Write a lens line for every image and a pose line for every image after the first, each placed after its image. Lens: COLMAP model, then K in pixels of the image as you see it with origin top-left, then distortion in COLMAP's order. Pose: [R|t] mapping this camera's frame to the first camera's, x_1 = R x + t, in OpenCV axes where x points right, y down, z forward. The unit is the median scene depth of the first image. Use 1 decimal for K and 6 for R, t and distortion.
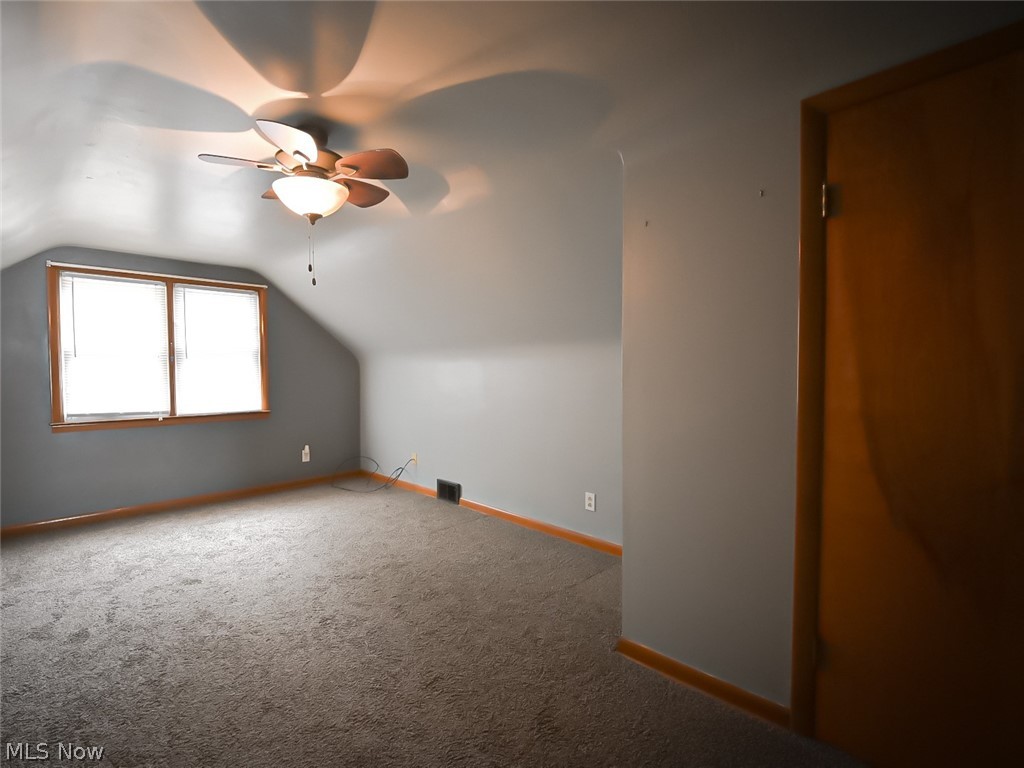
lens RADIAL K [[454.0, 0, 512.0], [0, 454.0, 384.0], [0, 0, 1]] dist [-0.028356, -0.000104]
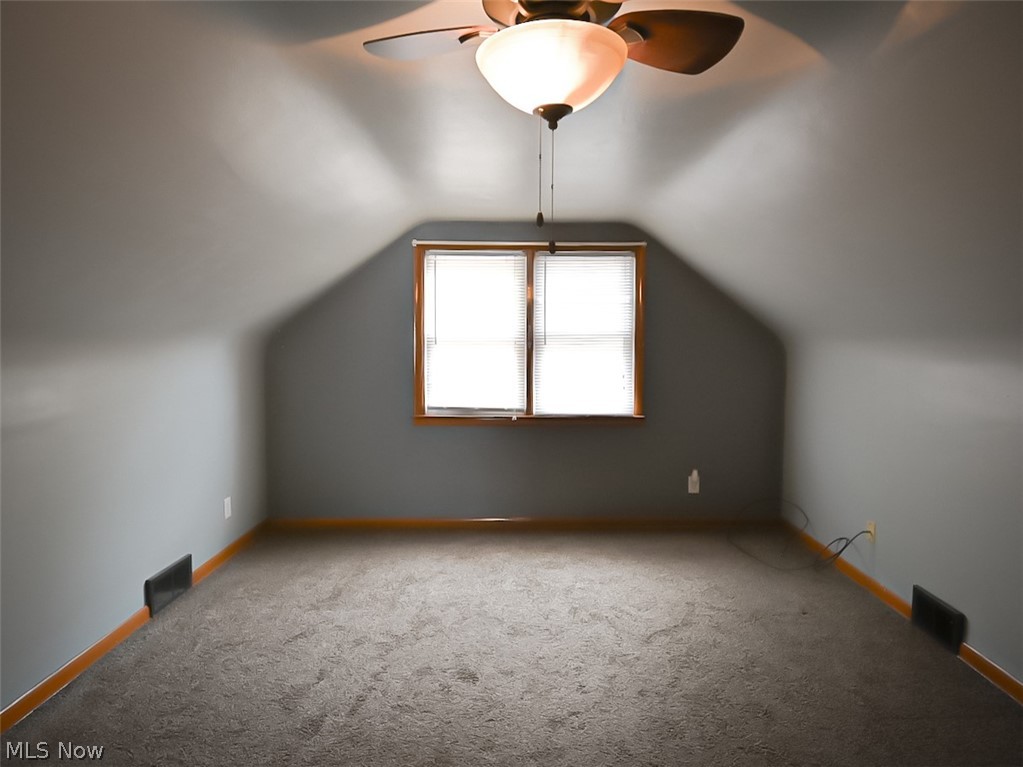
lens RADIAL K [[599.0, 0, 512.4], [0, 599.0, 355.4], [0, 0, 1]] dist [0.010295, -0.002742]
pose [[0.692014, 0.036119, -0.720980, 0.003369], [-0.039940, 0.999133, 0.011719, -0.056140], [0.720778, 0.020686, 0.692857, 0.253948]]
